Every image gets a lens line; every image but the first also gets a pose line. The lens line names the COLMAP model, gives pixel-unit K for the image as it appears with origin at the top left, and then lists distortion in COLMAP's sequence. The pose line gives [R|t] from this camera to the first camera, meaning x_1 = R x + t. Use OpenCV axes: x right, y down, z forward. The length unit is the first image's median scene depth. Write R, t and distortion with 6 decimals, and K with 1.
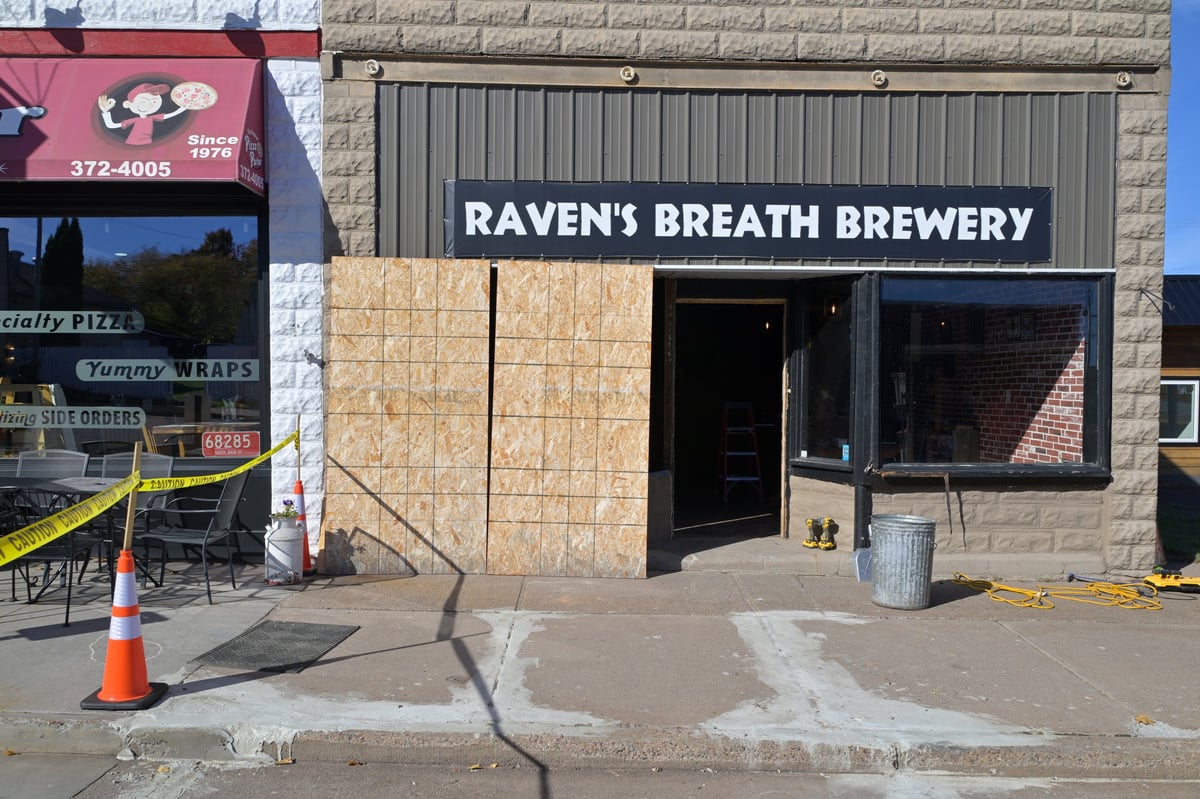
lens RADIAL K [[950.2, 0, 598.3], [0, 950.2, 402.0], [0, 0, 1]] dist [-0.005703, -0.005328]
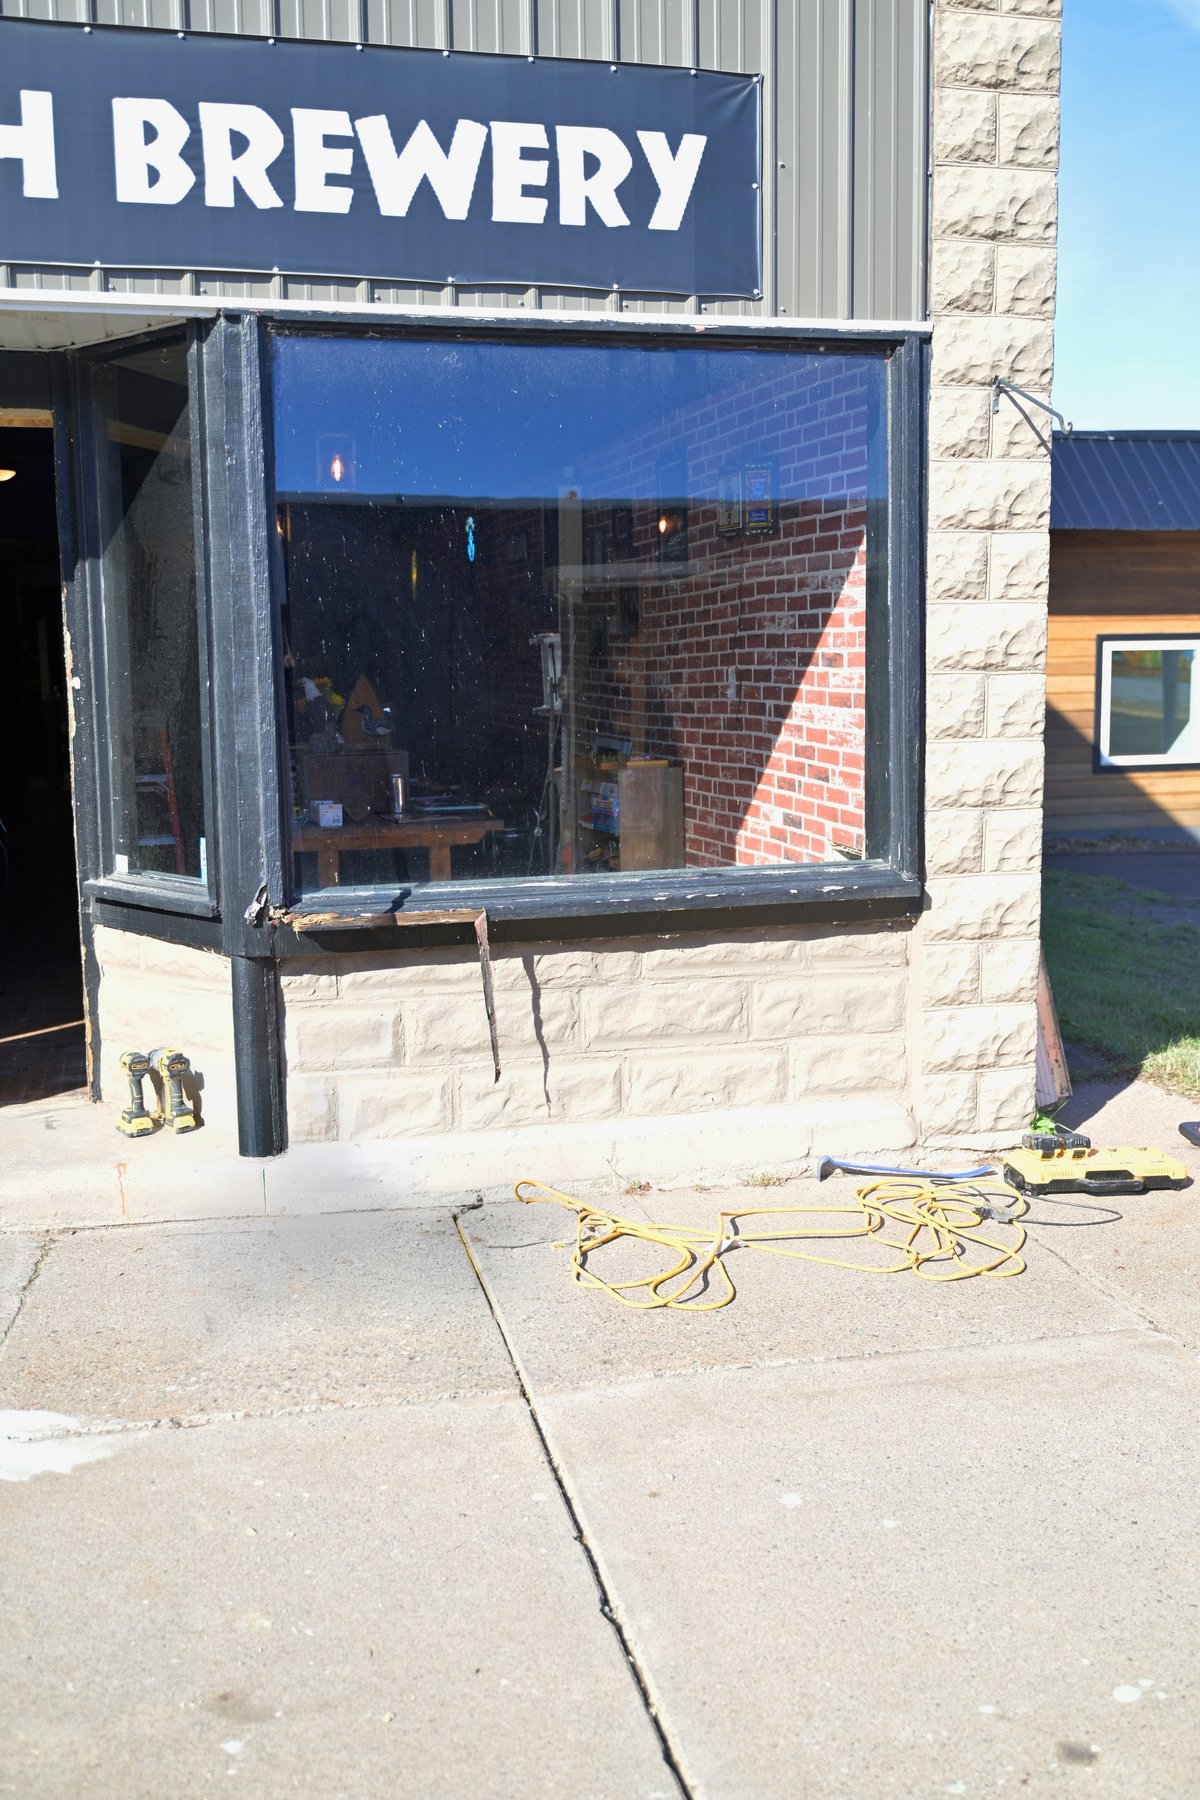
lens RADIAL K [[1825.8, 0, 604.5], [0, 1825.8, 904.1], [0, 0, 1]] dist [-0.012127, 0.000000]
pose [[0.970866, -0.050809, 0.234176, 0.250388], [0.024883, 0.993356, 0.112364, -0.001637], [-0.238329, -0.103263, 0.965679, 0.336116]]
